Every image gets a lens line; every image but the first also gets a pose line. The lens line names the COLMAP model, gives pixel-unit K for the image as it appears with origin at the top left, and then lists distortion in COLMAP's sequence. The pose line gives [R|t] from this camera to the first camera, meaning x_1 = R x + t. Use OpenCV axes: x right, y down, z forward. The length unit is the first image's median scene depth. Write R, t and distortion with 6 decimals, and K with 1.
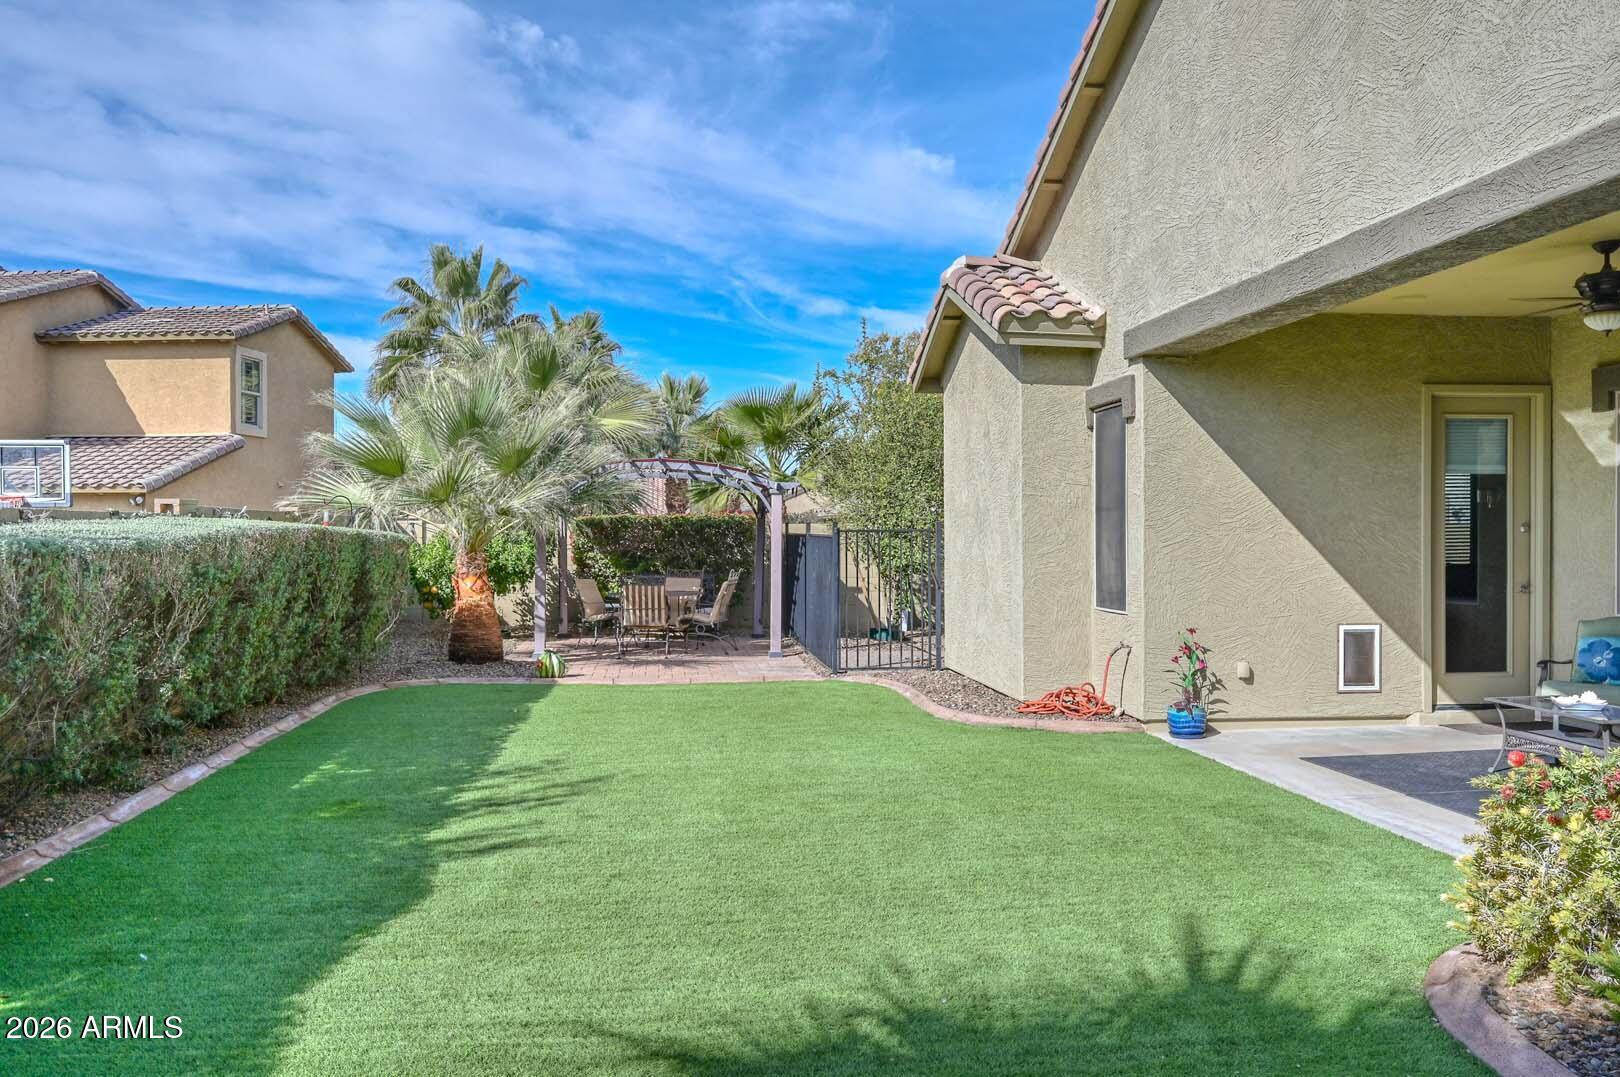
lens RADIAL K [[1298.9, 0, 807.5], [0, 1298.9, 537.0], [0, 0, 1]] dist [-0.005508, -0.001523]
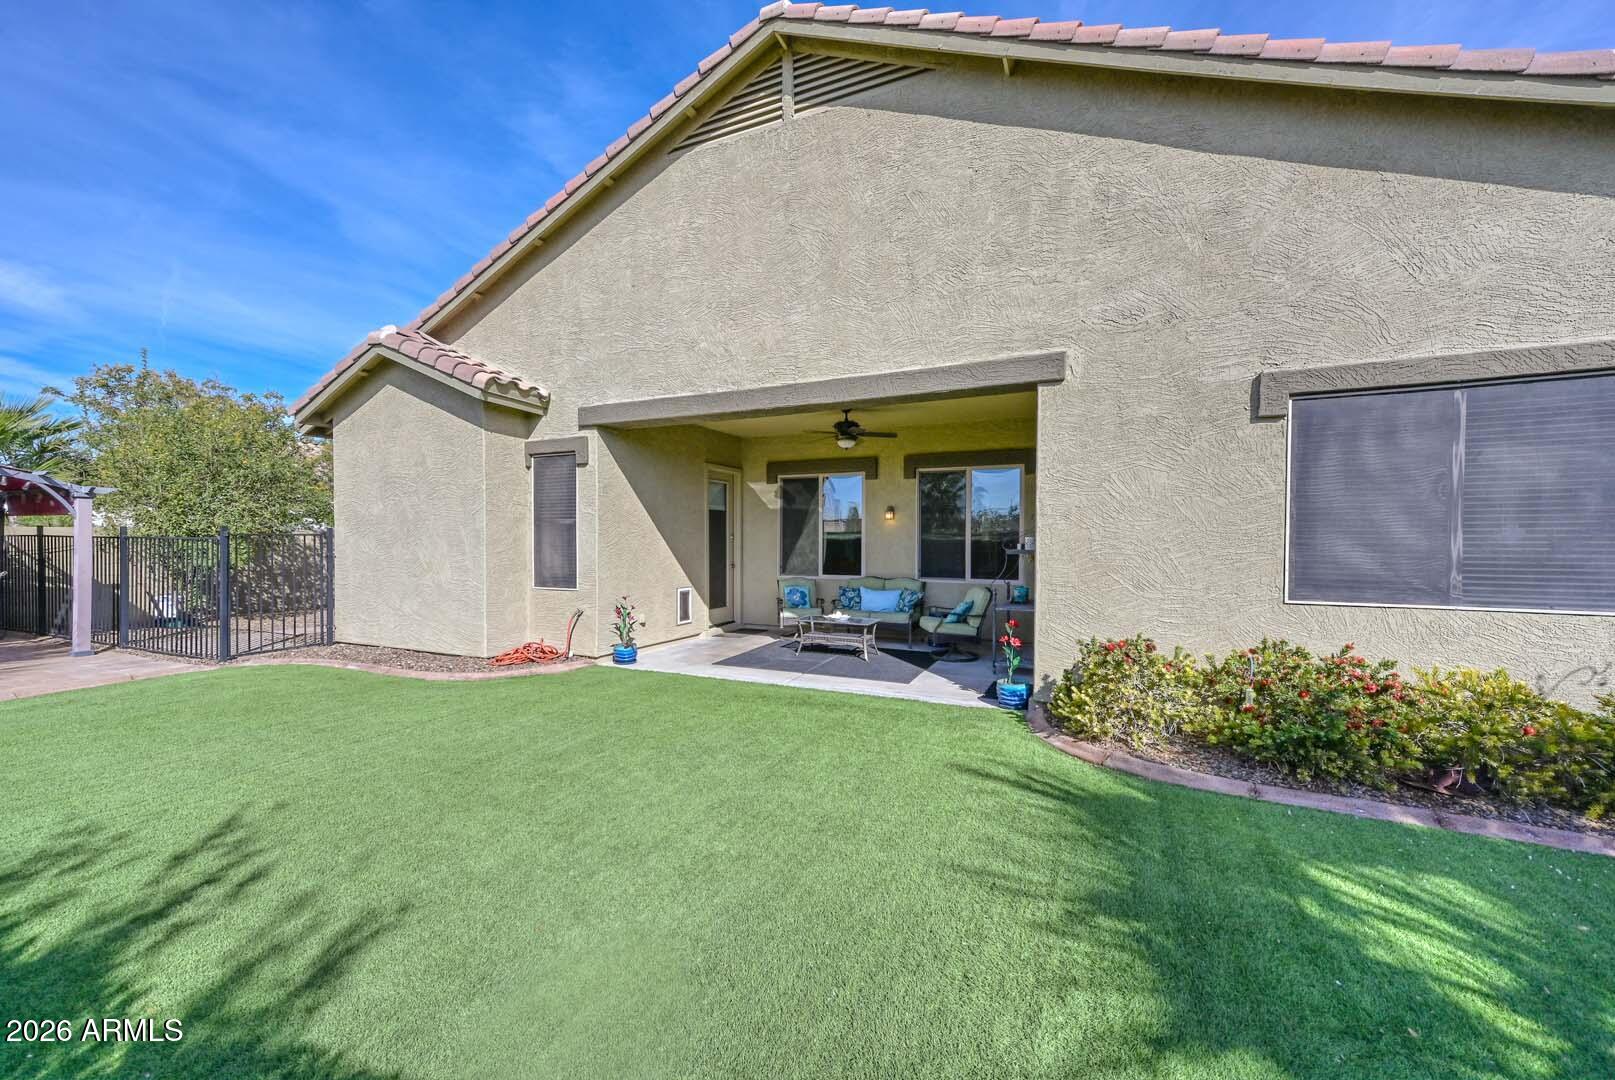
lens RADIAL K [[629.3, 0, 807.1], [0, 629.3, 550.0], [0, 0, 1]] dist [0.012281, 0.000062]
pose [[0.519857, -0.009503, 0.854201, -0.258280], [-0.003425, 0.999907, 0.013208, 0.000648], [-0.854246, -0.009792, 0.519776, 0.376843]]
